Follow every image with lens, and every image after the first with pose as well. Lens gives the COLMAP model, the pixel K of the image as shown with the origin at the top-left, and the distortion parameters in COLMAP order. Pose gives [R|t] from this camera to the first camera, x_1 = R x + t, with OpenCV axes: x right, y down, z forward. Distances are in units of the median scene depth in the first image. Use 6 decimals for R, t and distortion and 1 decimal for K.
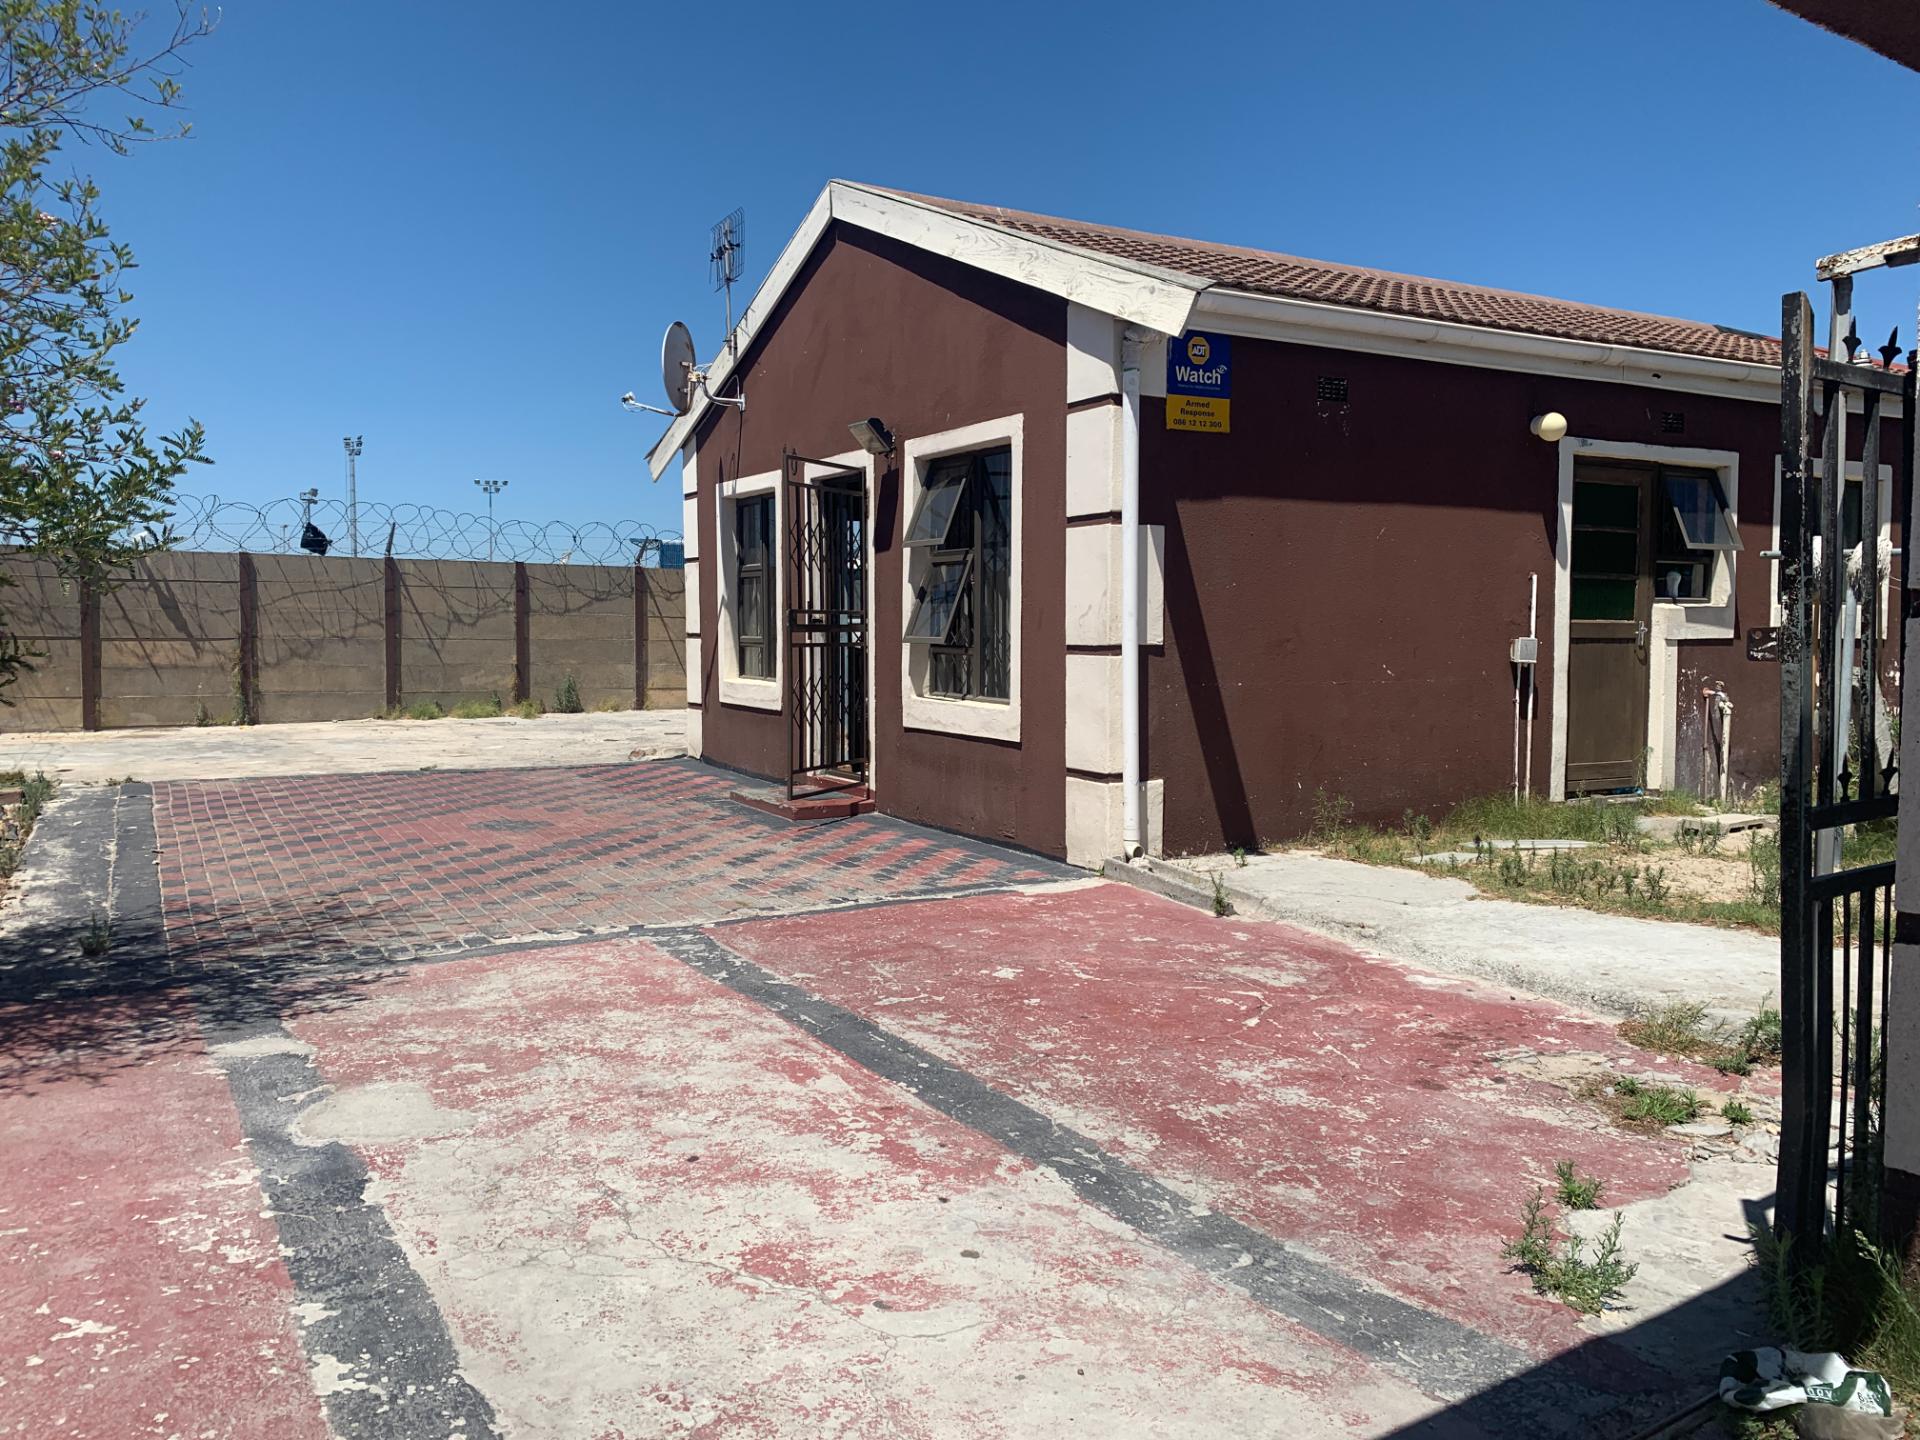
lens RADIAL K [[1467.6, 0, 985.2], [0, 1467.6, 724.7], [0, 0, 1]] dist [0.052340, -0.060253]
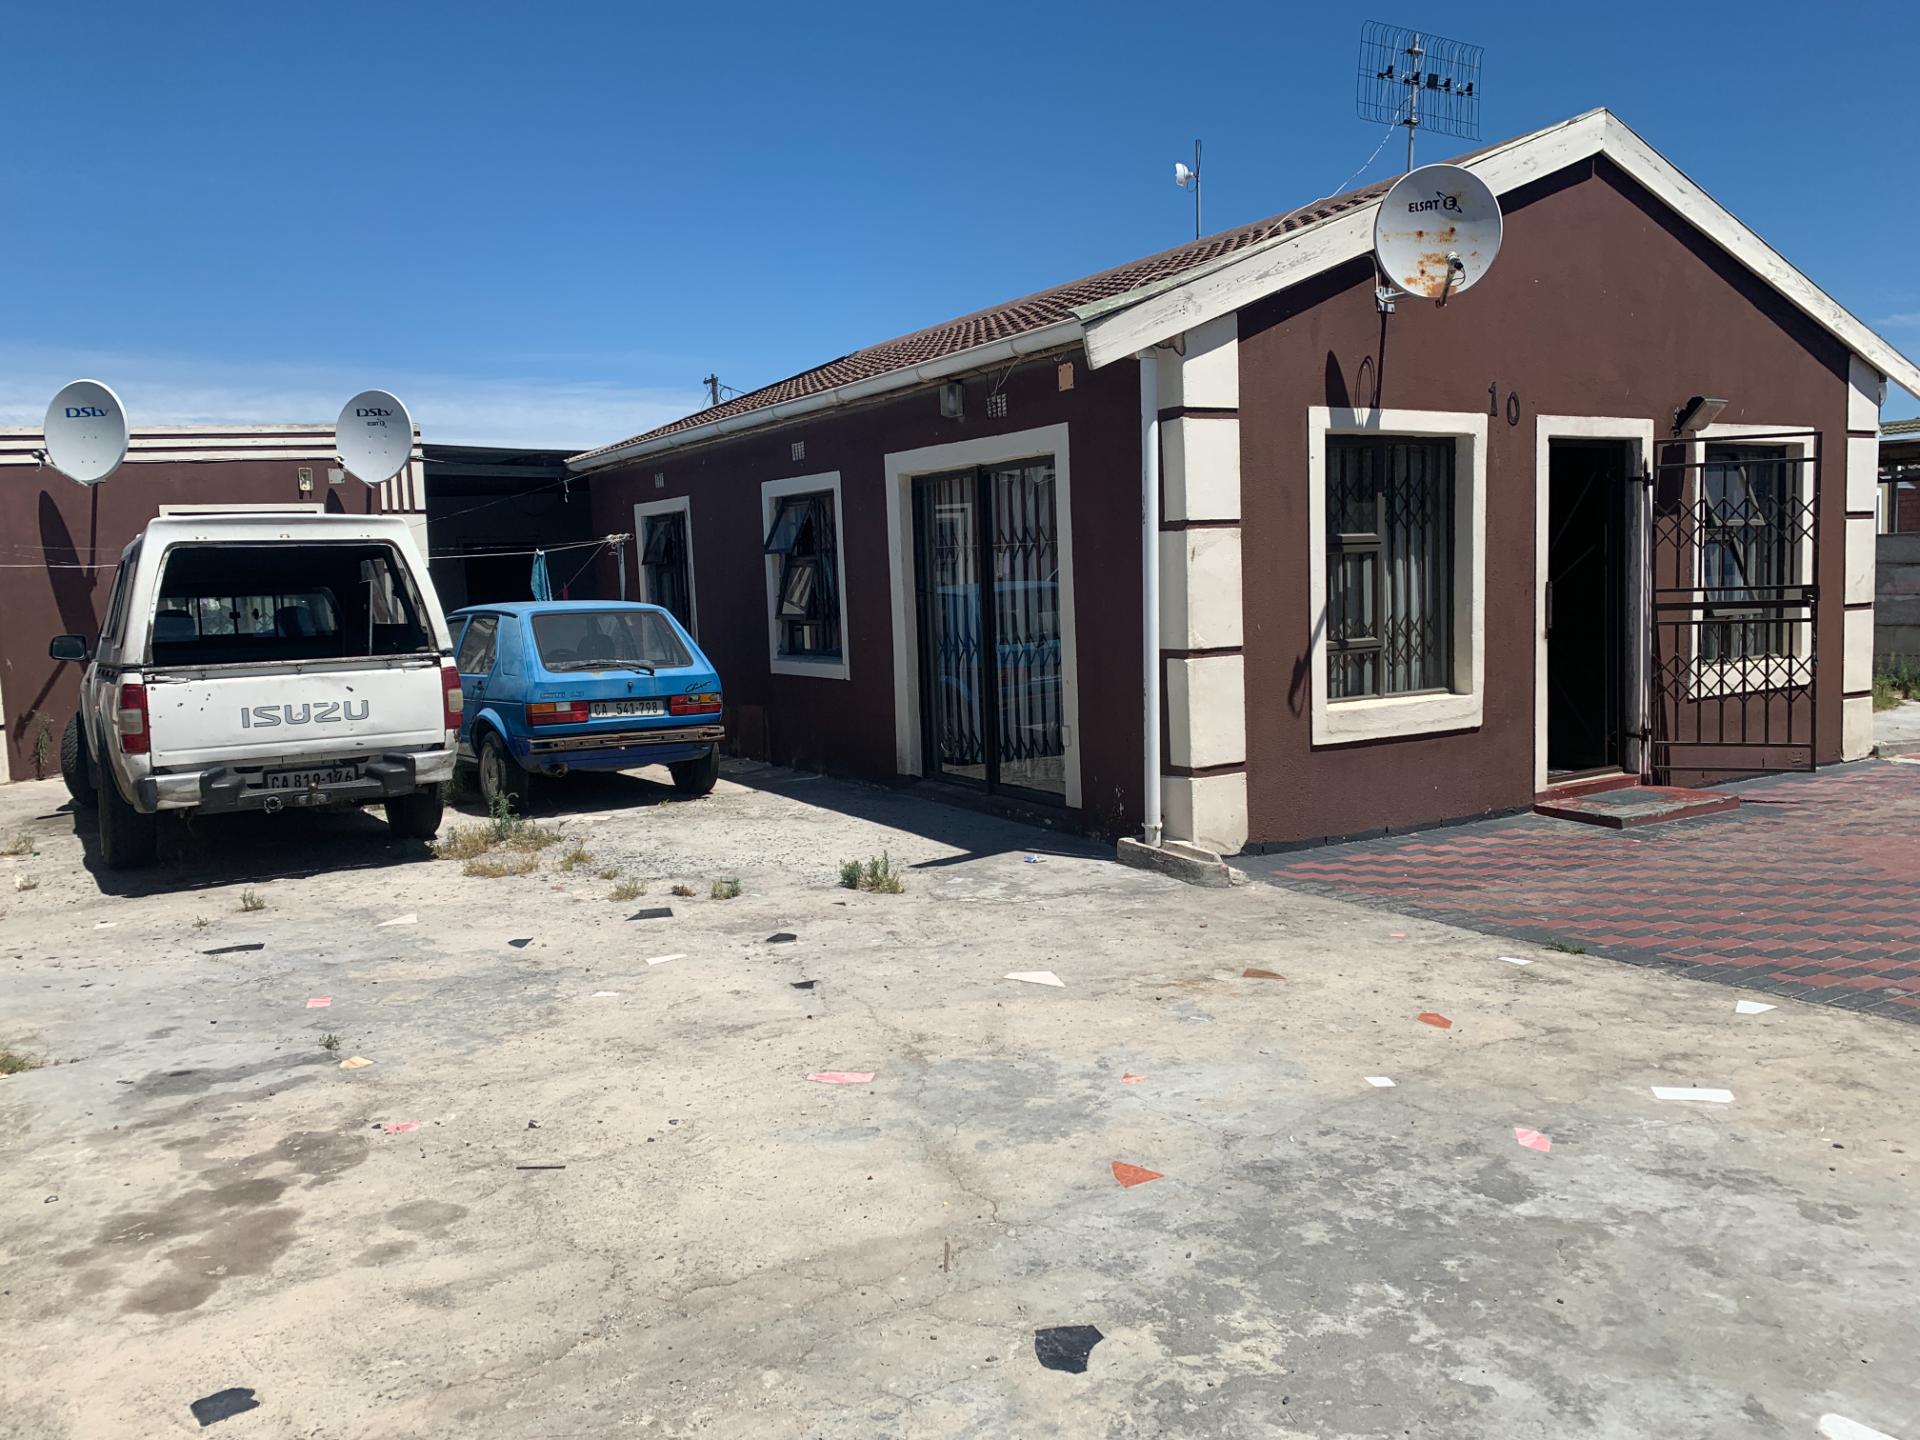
lens RADIAL K [[1467.6, 0, 967.3], [0, 1467.6, 701.8], [0, 0, 1]] dist [0.052340, -0.060253]
pose [[-0.040159, -0.083821, 0.995671, -1.311185], [0.102912, 0.990829, 0.087564, -0.170857], [-0.993879, 0.105983, -0.031164, 1.878656]]
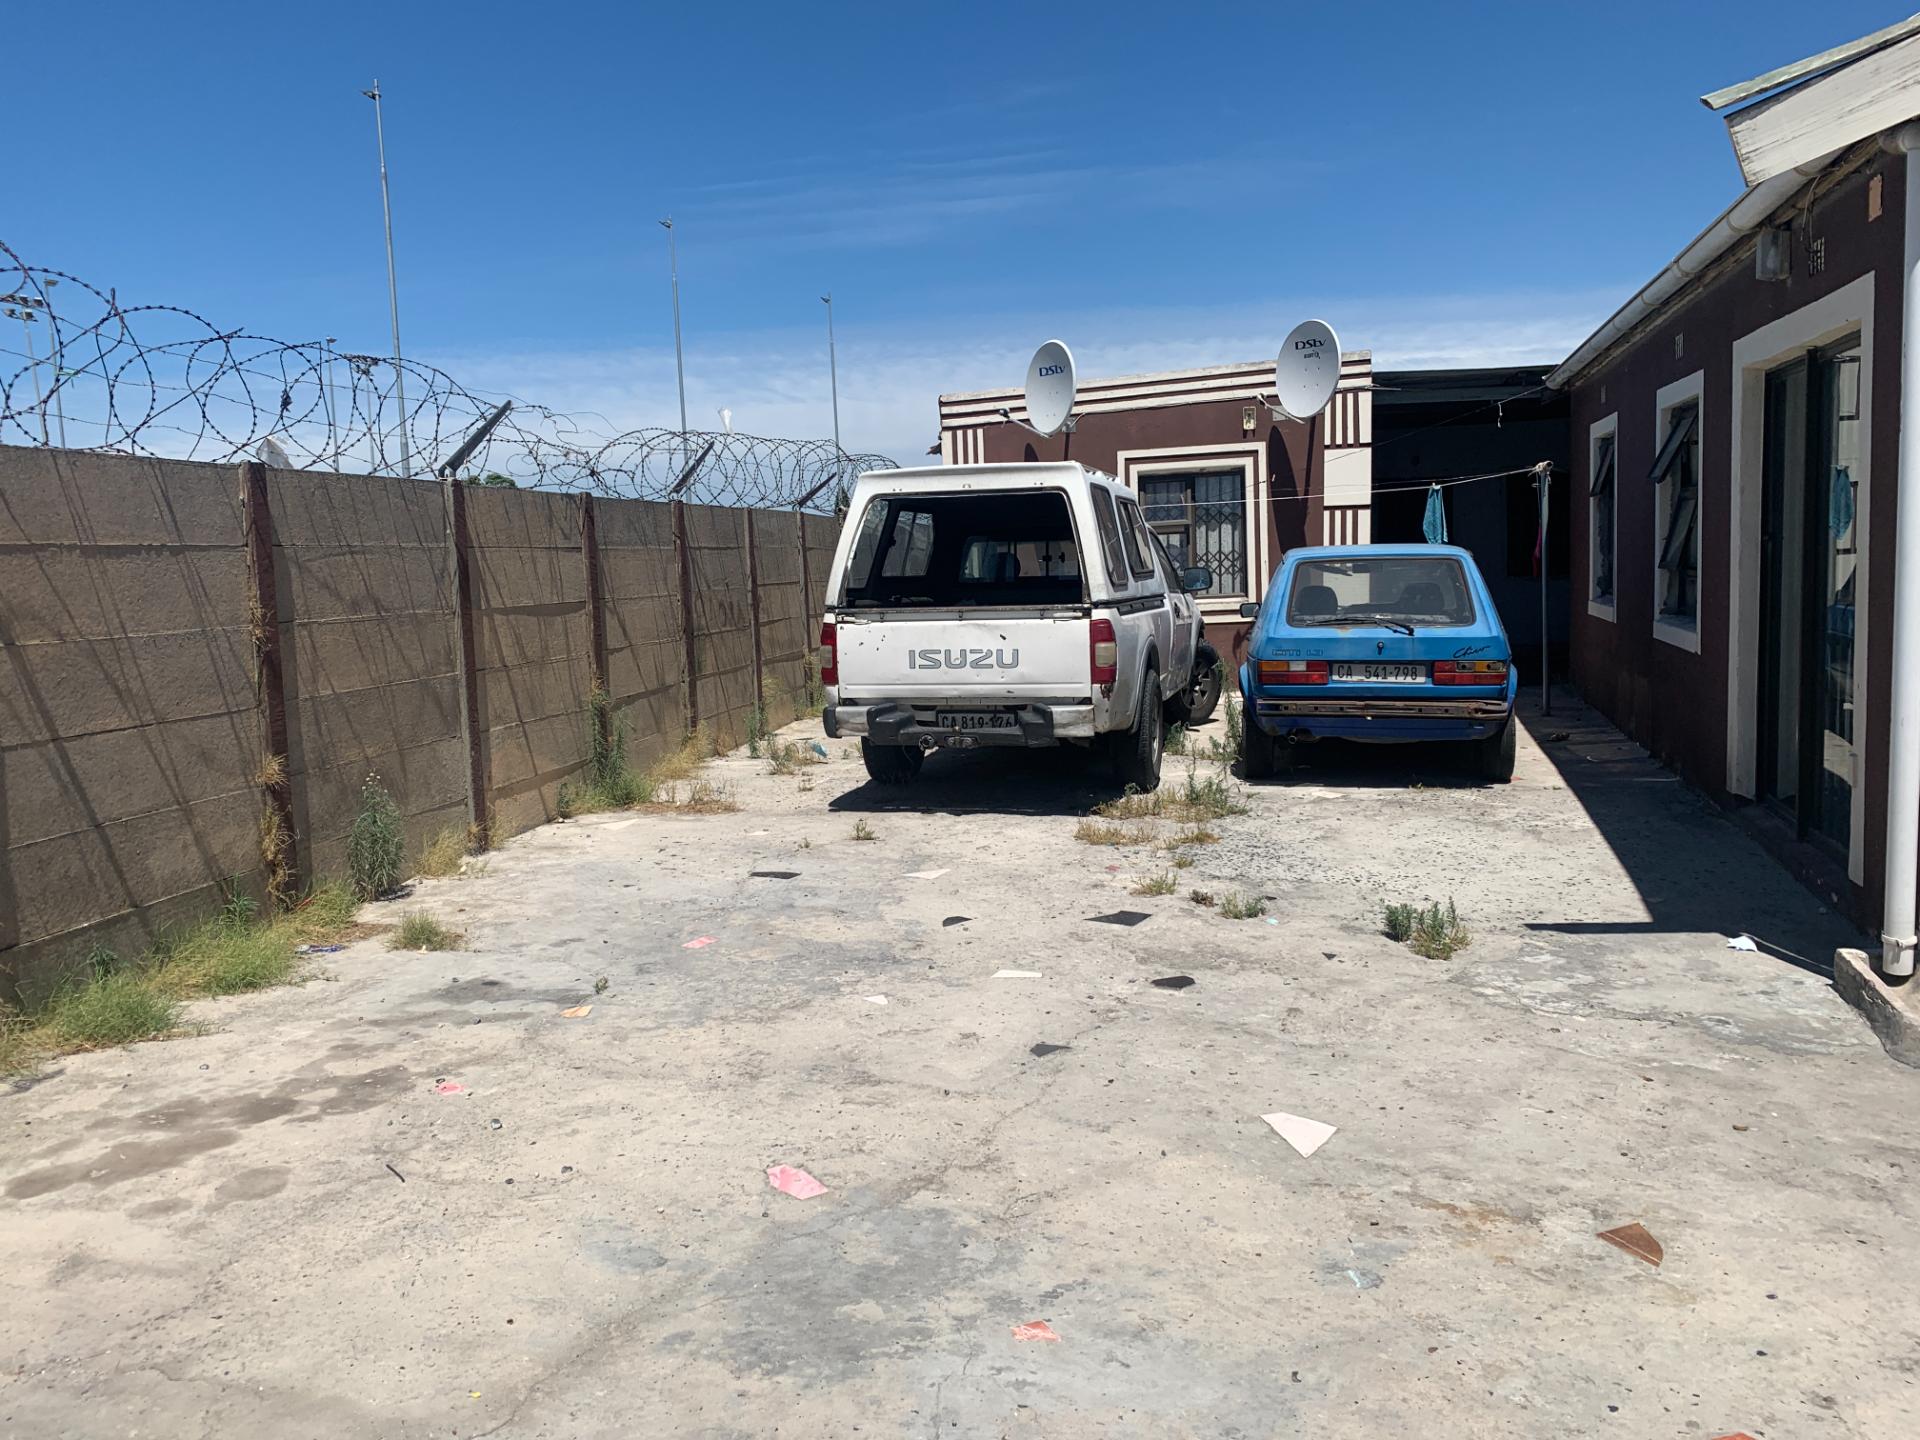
lens RADIAL K [[1467.6, 0, 959.6], [0, 1467.6, 709.0], [0, 0, 1]] dist [0.052340, -0.060253]
pose [[0.710801, -0.101360, 0.696052, -1.016053], [0.082522, 0.994746, 0.060586, -0.148801], [-0.698536, 0.014375, 0.715431, 1.562132]]
